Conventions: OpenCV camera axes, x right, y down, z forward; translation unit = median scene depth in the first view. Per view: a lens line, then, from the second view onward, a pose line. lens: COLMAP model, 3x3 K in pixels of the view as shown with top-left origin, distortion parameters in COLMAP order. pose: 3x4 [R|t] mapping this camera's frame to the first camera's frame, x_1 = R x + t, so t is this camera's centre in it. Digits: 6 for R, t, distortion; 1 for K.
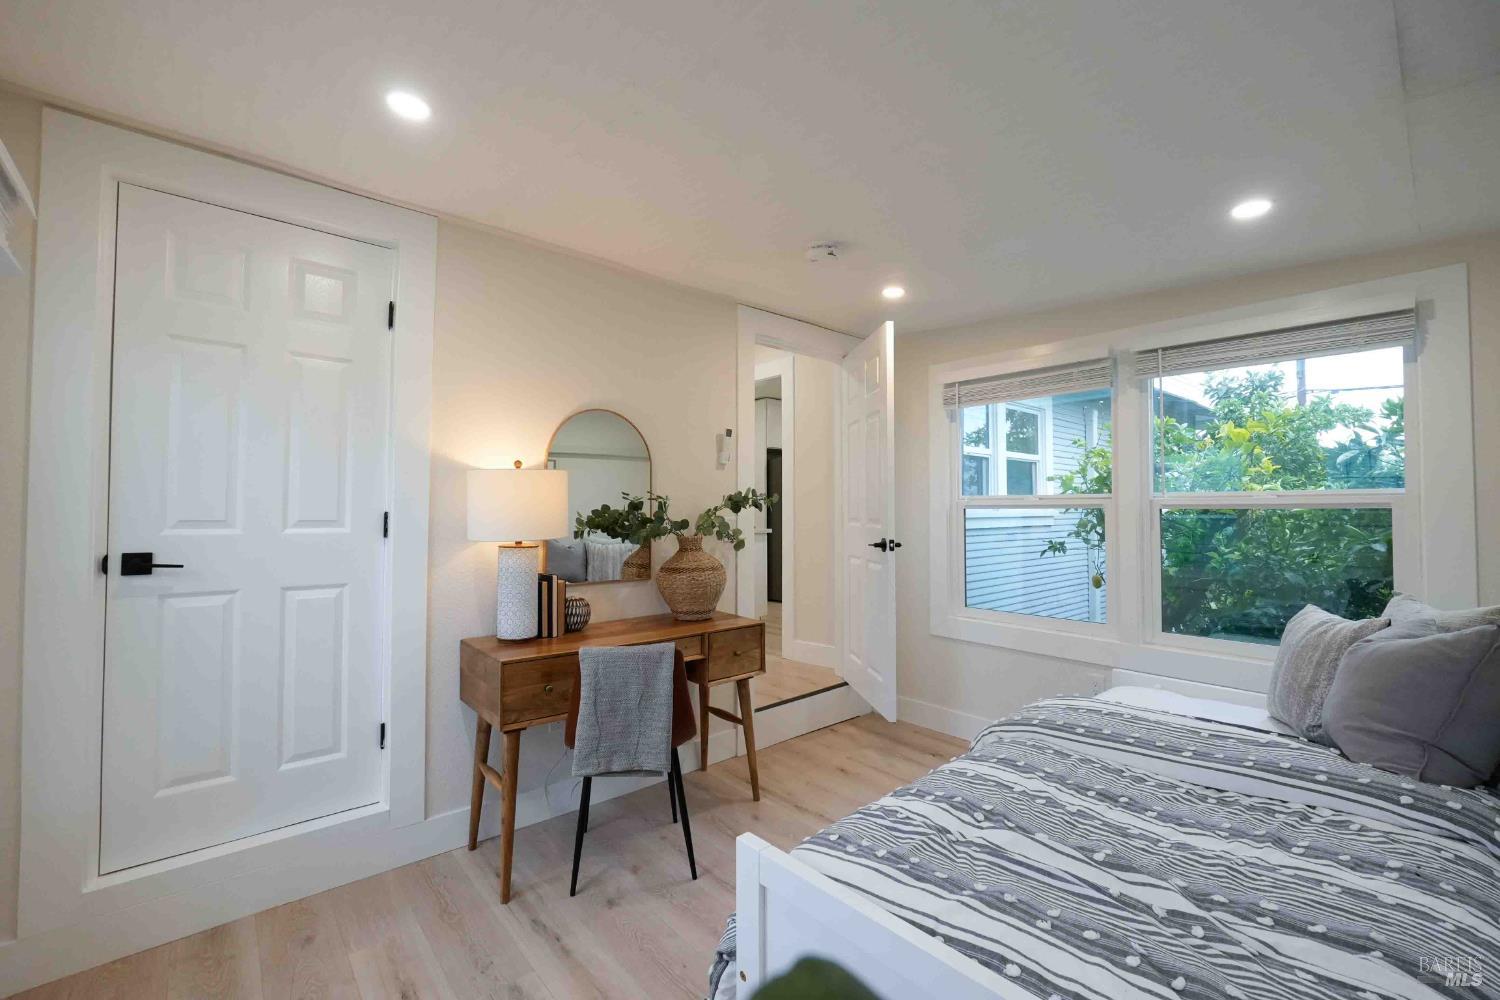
lens RADIAL K [[624.5, 0, 751.5], [0, 624.5, 497.5], [0, 0, 1]] dist [-0.019889, 0.006510]
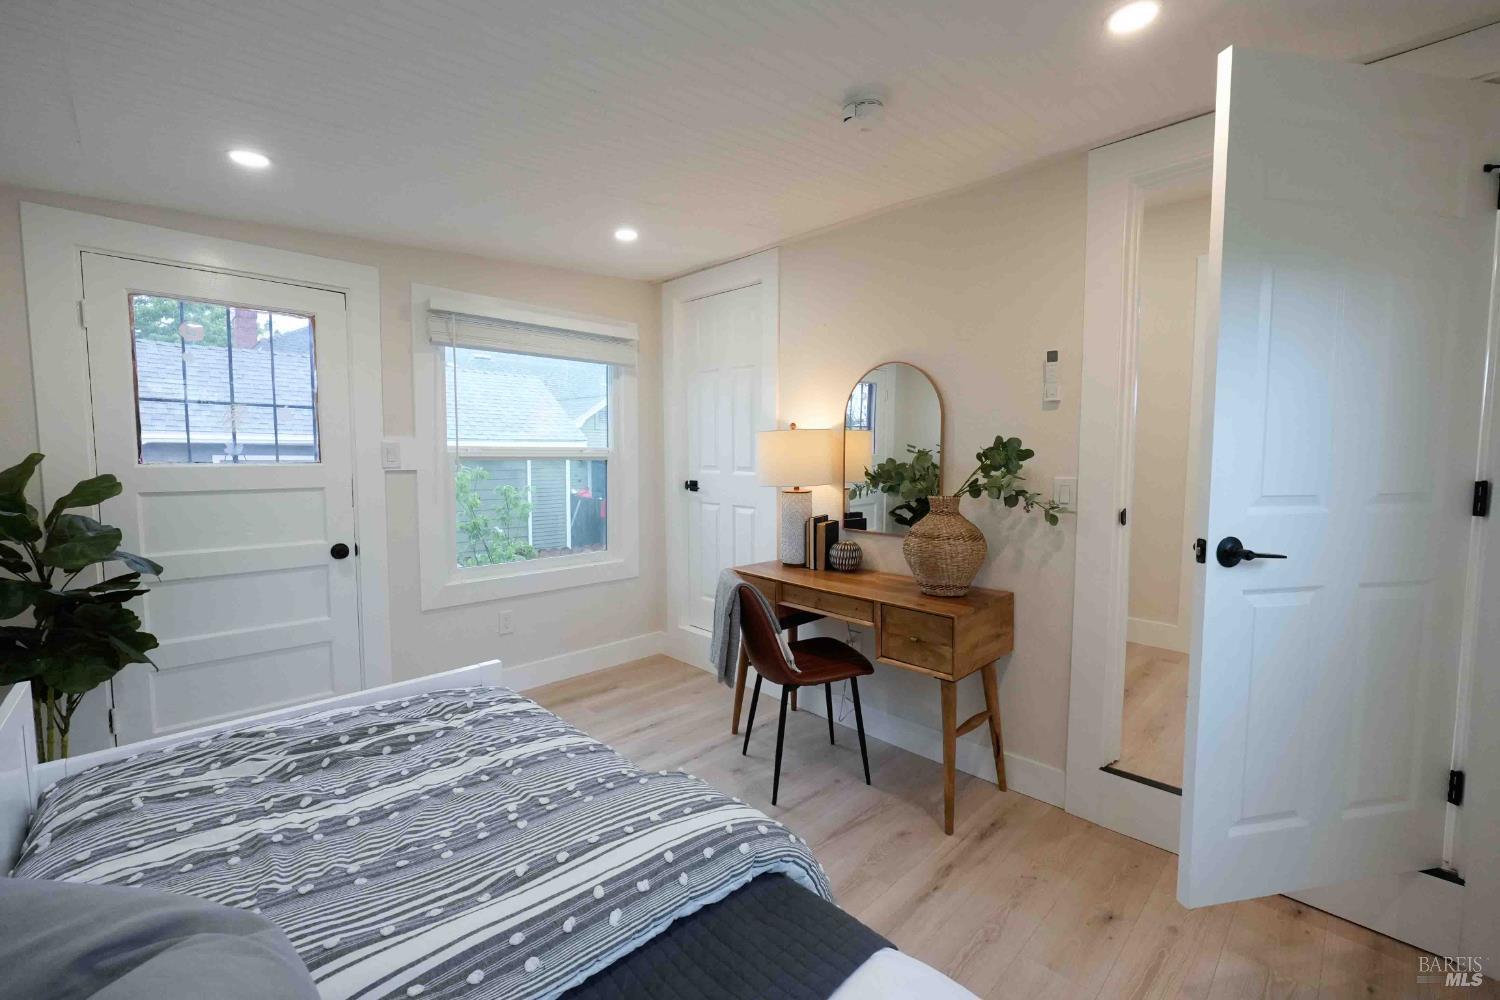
lens RADIAL K [[631.4, 0, 750.3], [0, 631.4, 496.3], [0, 0, 1]] dist [-0.018616, 0.005964]
pose [[0.052648, 0.071935, -0.996019, 0.868520], [0.020591, 0.997112, 0.073102, -0.006913], [0.998401, -0.024358, 0.051014, 0.816432]]
